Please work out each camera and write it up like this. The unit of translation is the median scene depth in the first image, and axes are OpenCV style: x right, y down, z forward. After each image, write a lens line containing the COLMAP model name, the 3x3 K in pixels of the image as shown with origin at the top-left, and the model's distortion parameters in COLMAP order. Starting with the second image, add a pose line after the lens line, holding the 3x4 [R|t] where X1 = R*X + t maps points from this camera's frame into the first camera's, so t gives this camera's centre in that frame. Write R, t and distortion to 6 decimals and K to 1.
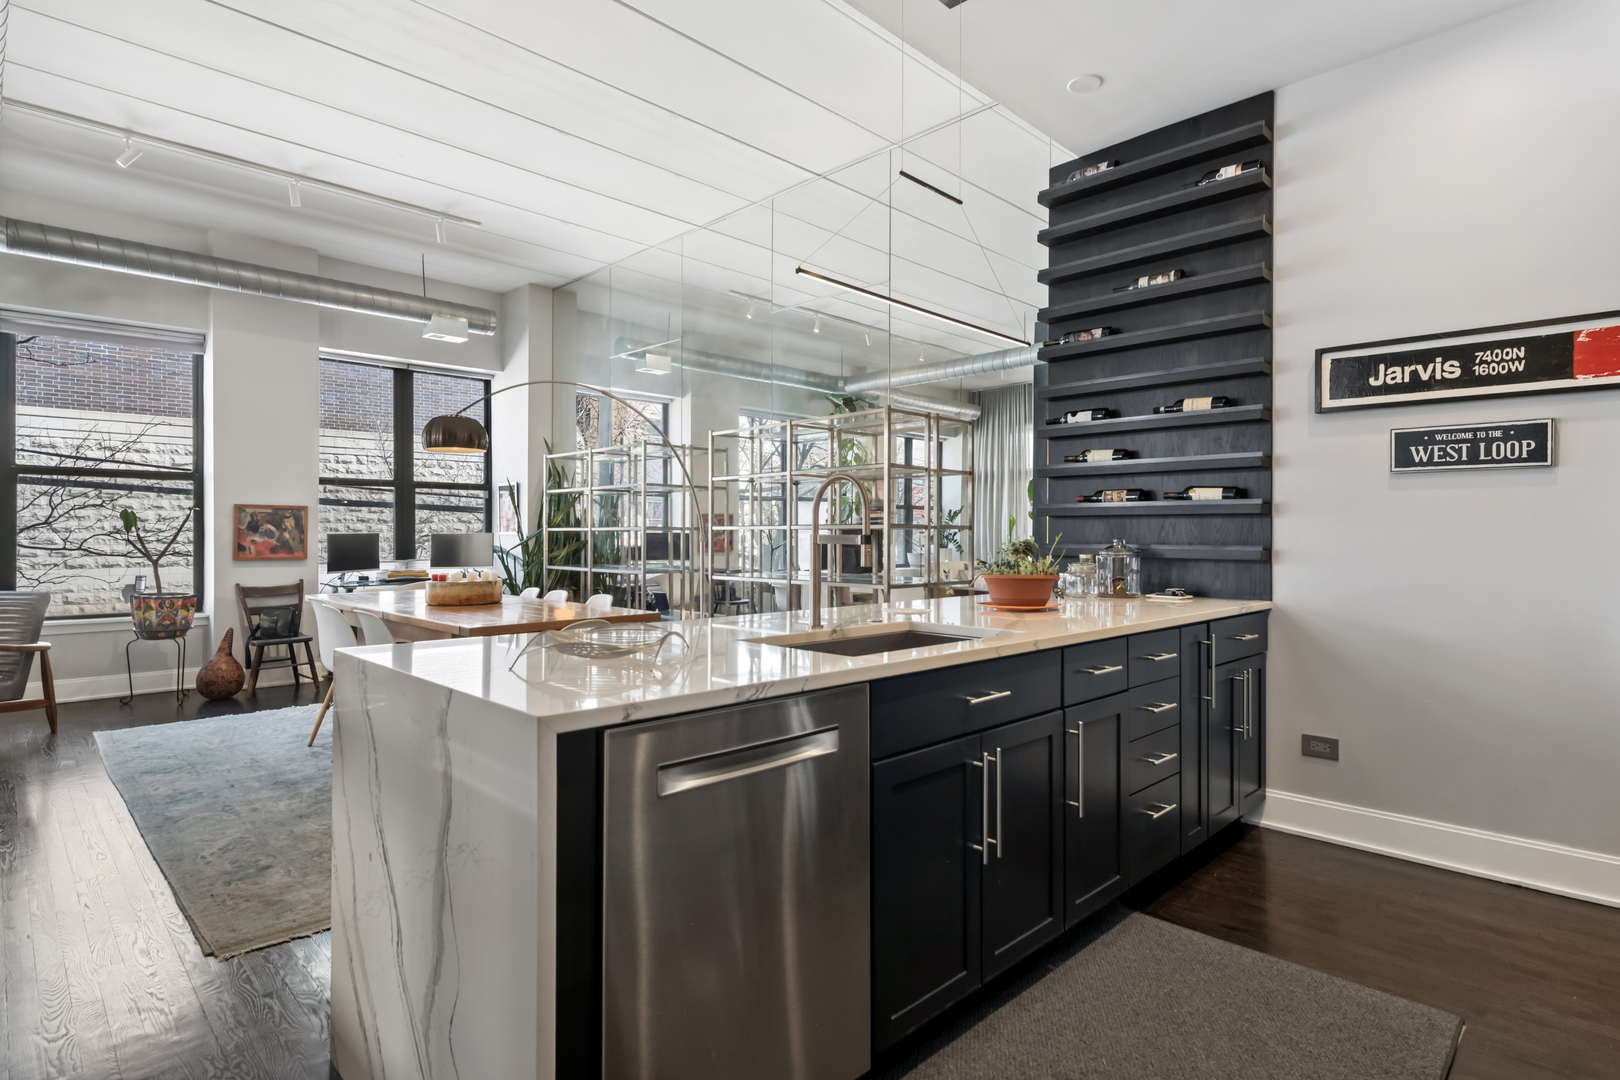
lens RADIAL K [[830.3, 0, 842.9], [0, 830.3, 533.7], [0, 0, 1]] dist [-0.000420, -0.000506]
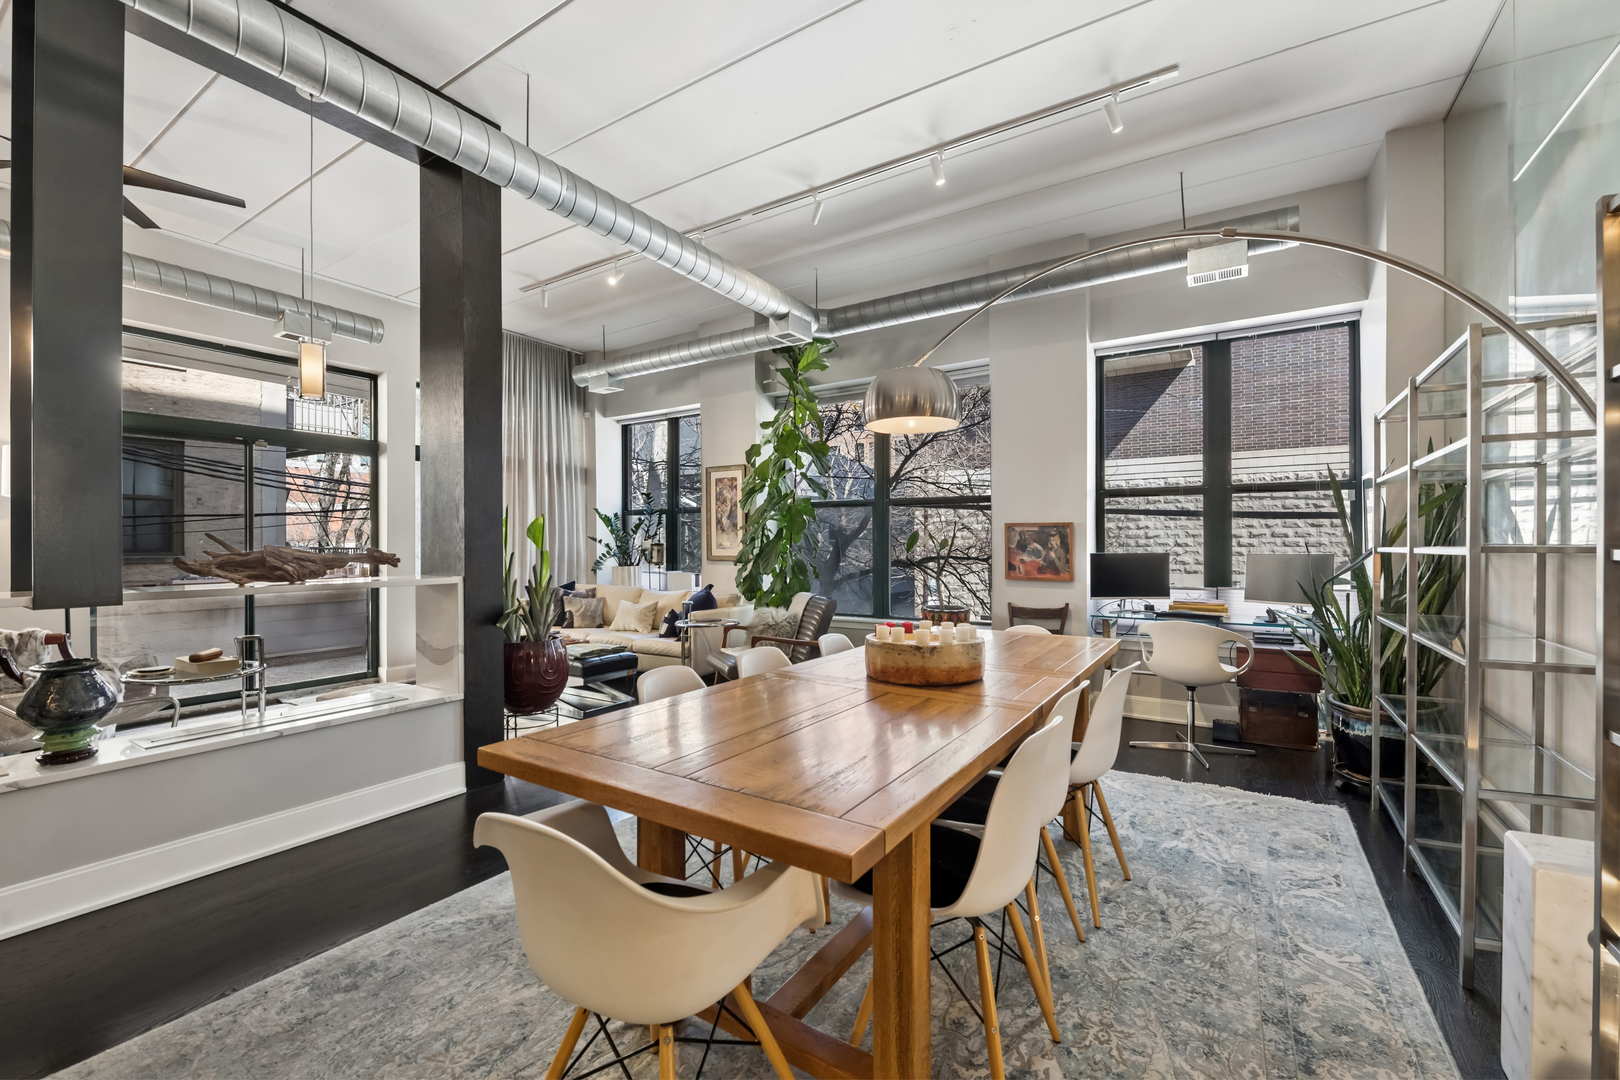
lens RADIAL K [[671.7, 0, 810.0], [0, 671.7, 540.0], [0, 0, 1]] dist [-0.000822, -0.000233]
pose [[0.205592, -0.002429, -0.978635, 0.006367], [0.001605, 0.999996, -0.002145, -0.013201], [0.978636, -0.001129, 0.205595, 0.574682]]
